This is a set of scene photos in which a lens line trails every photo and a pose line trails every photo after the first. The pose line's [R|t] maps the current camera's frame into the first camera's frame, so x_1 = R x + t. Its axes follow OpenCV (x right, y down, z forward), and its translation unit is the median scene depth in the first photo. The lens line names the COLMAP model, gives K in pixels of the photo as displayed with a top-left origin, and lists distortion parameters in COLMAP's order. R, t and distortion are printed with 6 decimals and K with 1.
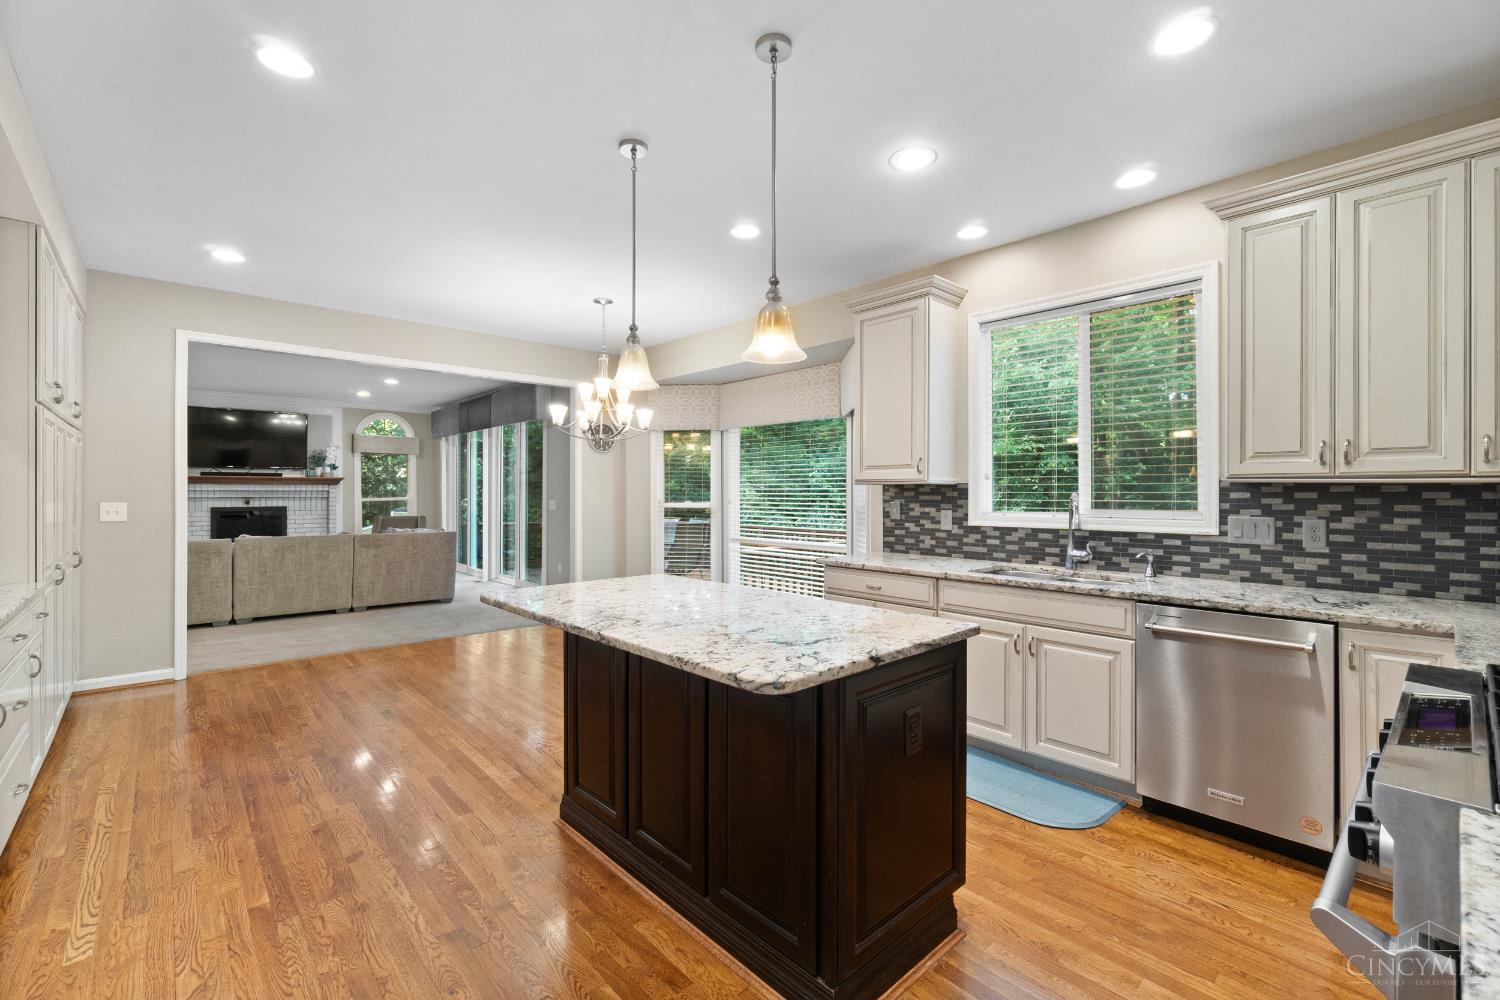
lens RADIAL K [[646.1, 0, 752.9], [0, 646.1, 497.8], [0, 0, 1]] dist [0.002318, 0.000315]
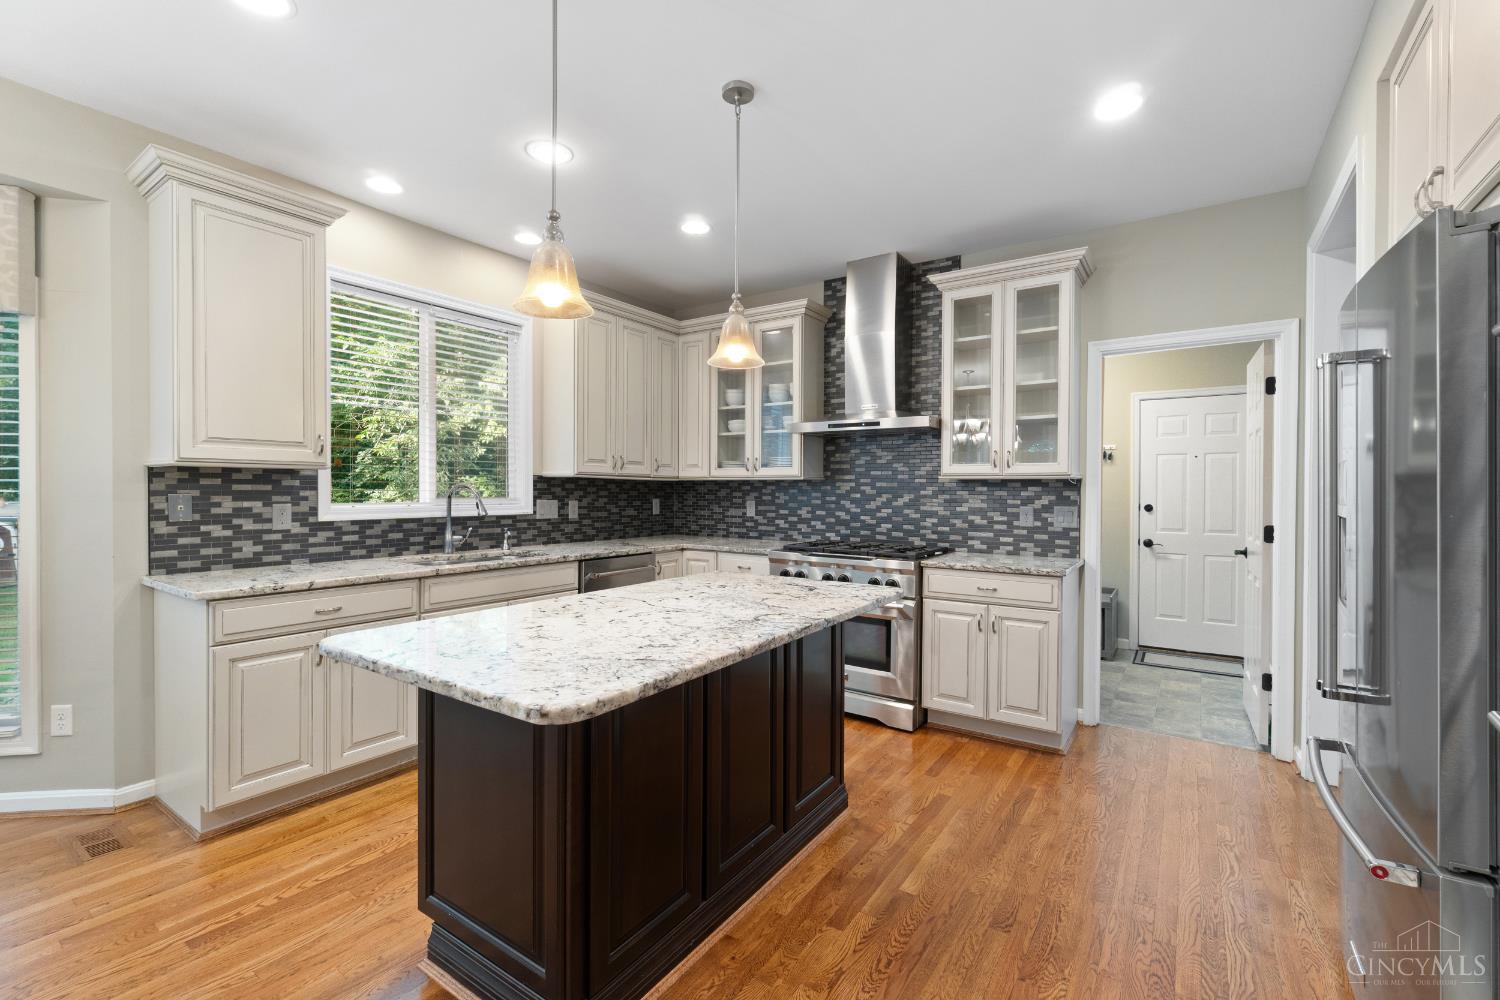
lens RADIAL K [[646.1, 0, 748.5], [0, 646.1, 496.5], [0, 0, 1]] dist [0.002318, 0.000315]
pose [[-0.216883, -0.017975, 0.976032, -0.581645], [-0.003891, 0.999838, 0.017549, -0.005271], [-0.976190, 0.000008, -0.216918, 0.646618]]
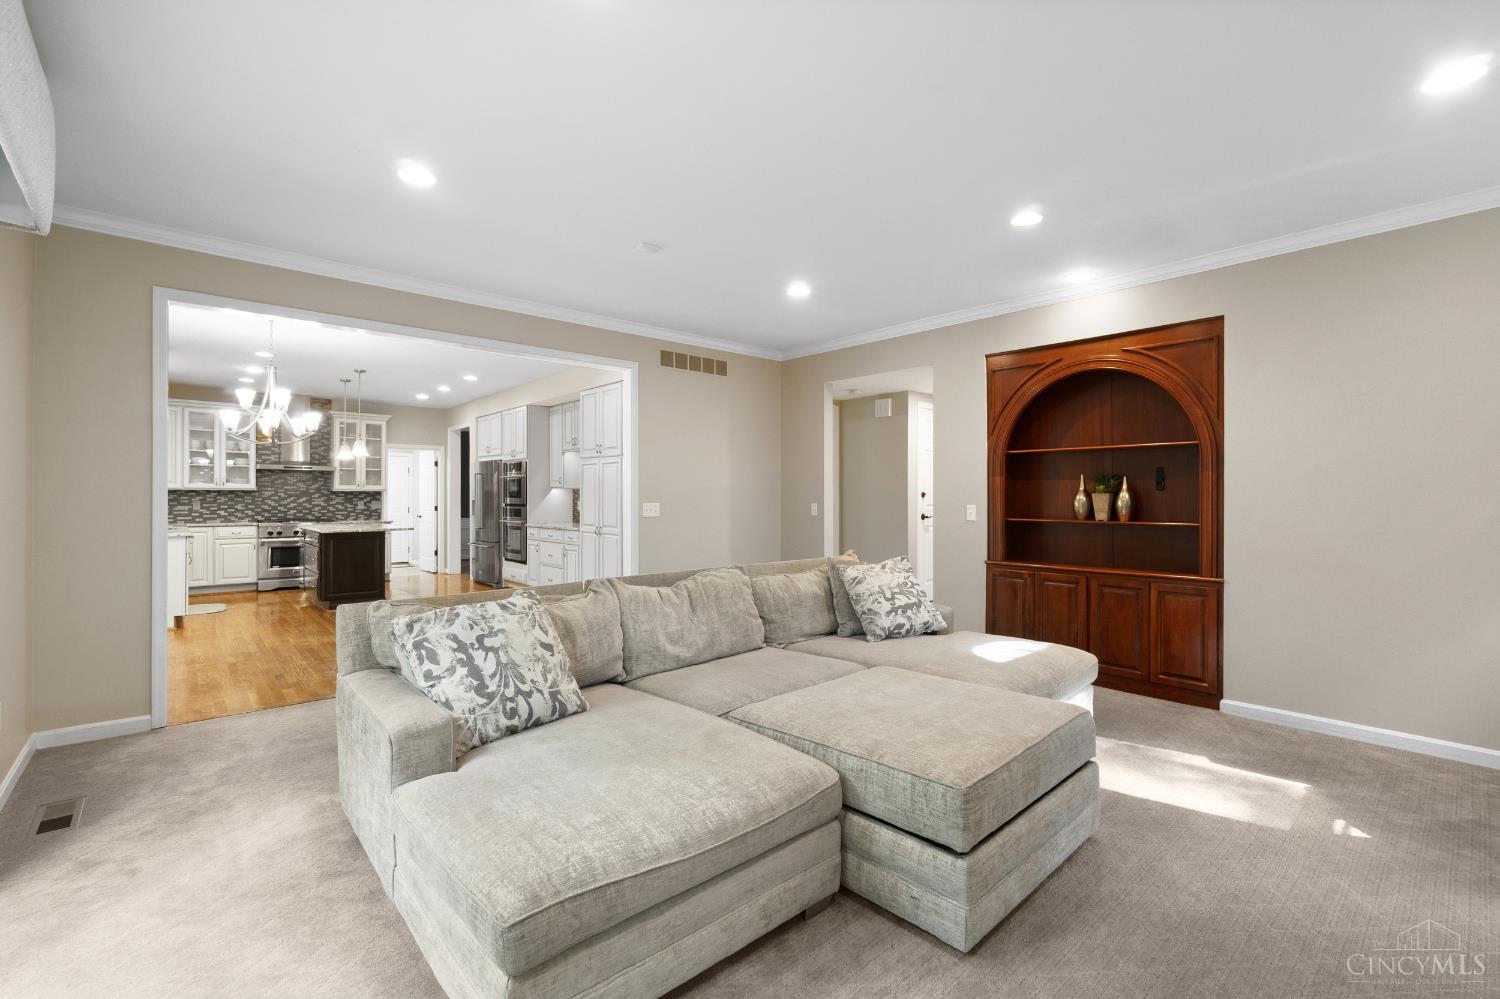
lens RADIAL K [[646.1, 0, 744.0], [0, 646.1, 497.0], [0, 0, 1]] dist [0.002318, 0.000315]
pose [[-0.999889, -0.014495, 0.003312, -1.425843], [-0.014466, 0.999859, 0.008472, -0.043145], [-0.003435, 0.008423, -0.999959, 3.067595]]
